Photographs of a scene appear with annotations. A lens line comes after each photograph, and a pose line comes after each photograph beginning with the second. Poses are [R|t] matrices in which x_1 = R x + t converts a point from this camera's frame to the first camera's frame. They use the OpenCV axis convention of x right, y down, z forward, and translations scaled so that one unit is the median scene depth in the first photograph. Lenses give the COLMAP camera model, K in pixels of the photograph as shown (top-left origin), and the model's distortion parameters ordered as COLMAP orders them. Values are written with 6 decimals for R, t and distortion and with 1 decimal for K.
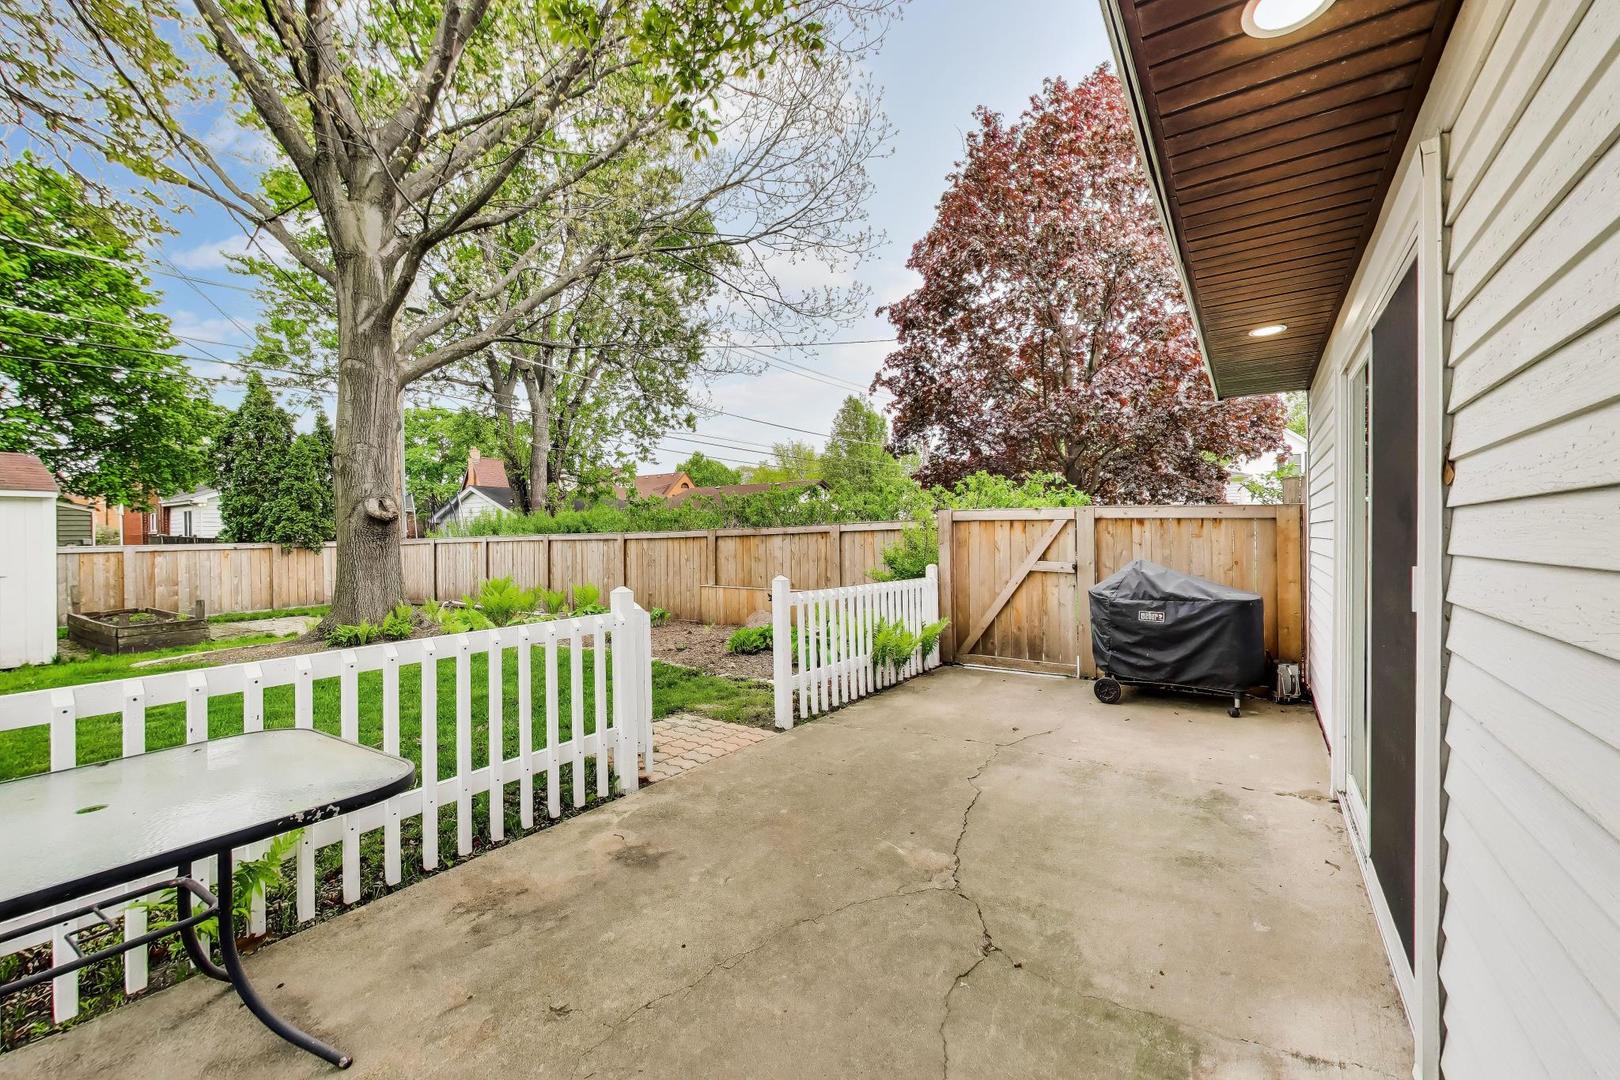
lens RADIAL K [[687.7, 0, 815.8], [0, 687.7, 536.4], [0, 0, 1]] dist [0.005467, 0.000050]
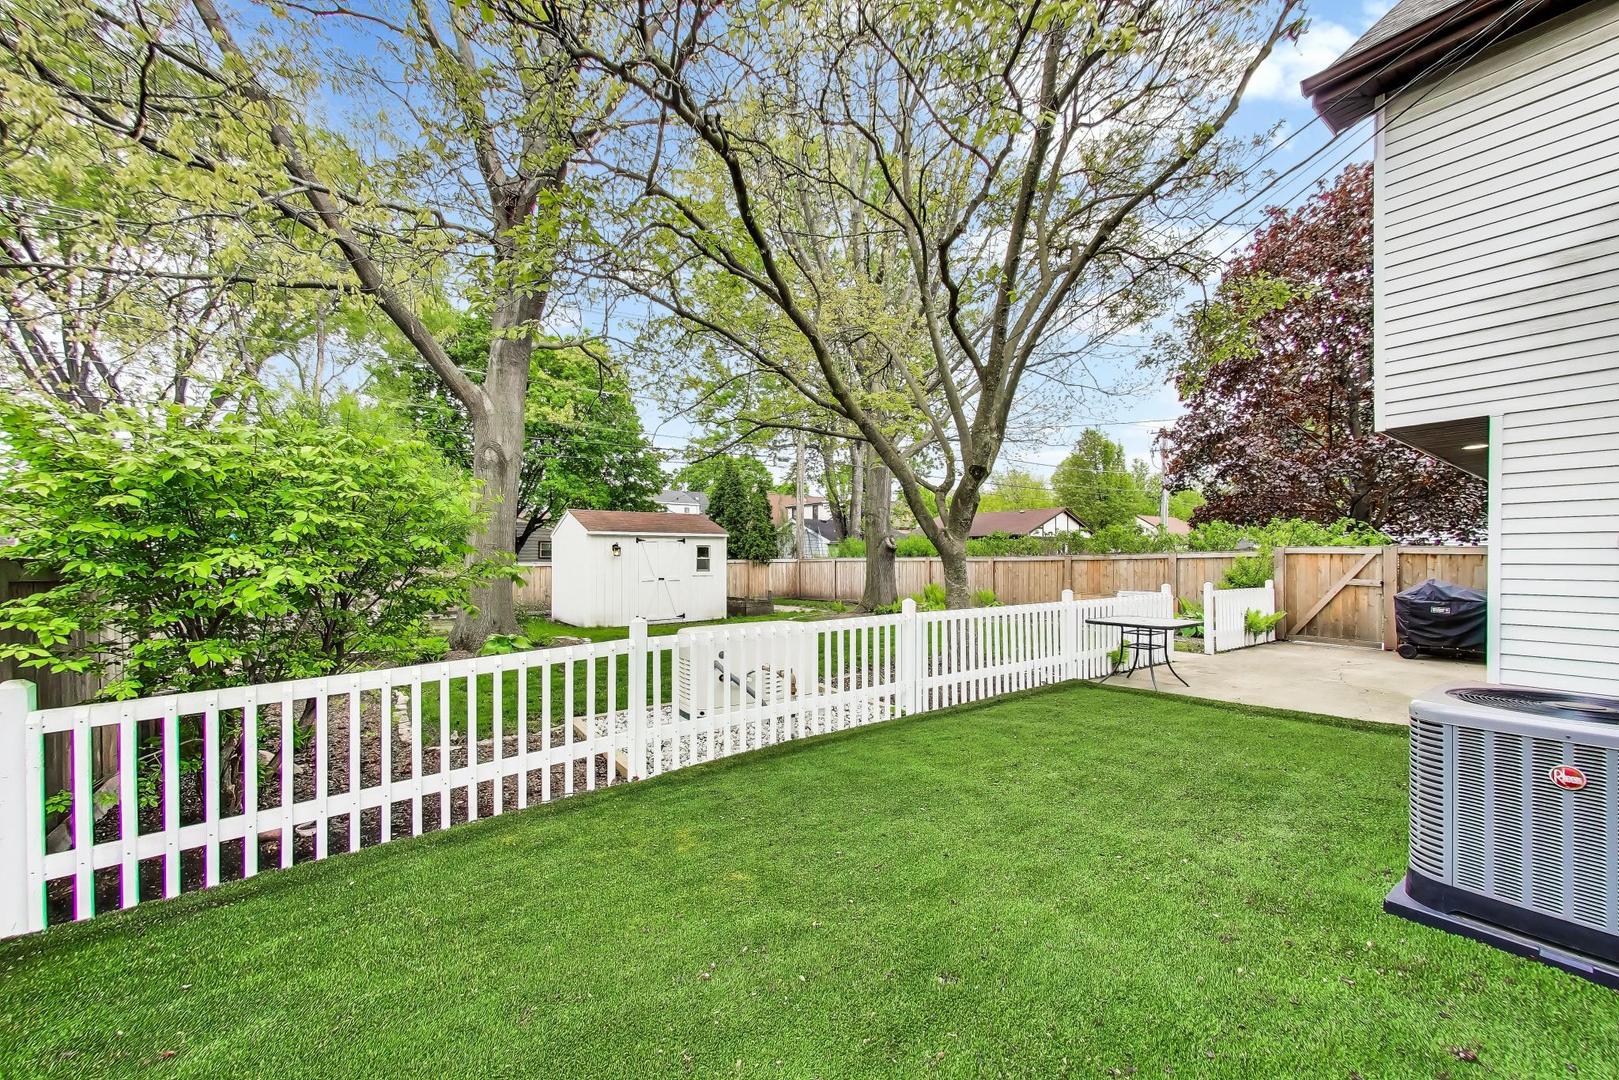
lens RADIAL K [[588.1, 0, 824.7], [0, 588.1, 557.3], [0, 0, 1]] dist [-0.000494, 0.000064]
pose [[0.932407, 0.011179, -0.361236, -0.250198], [-0.011642, 0.999932, 0.000893, -0.001994], [0.361221, 0.003373, 0.932474, -0.553590]]
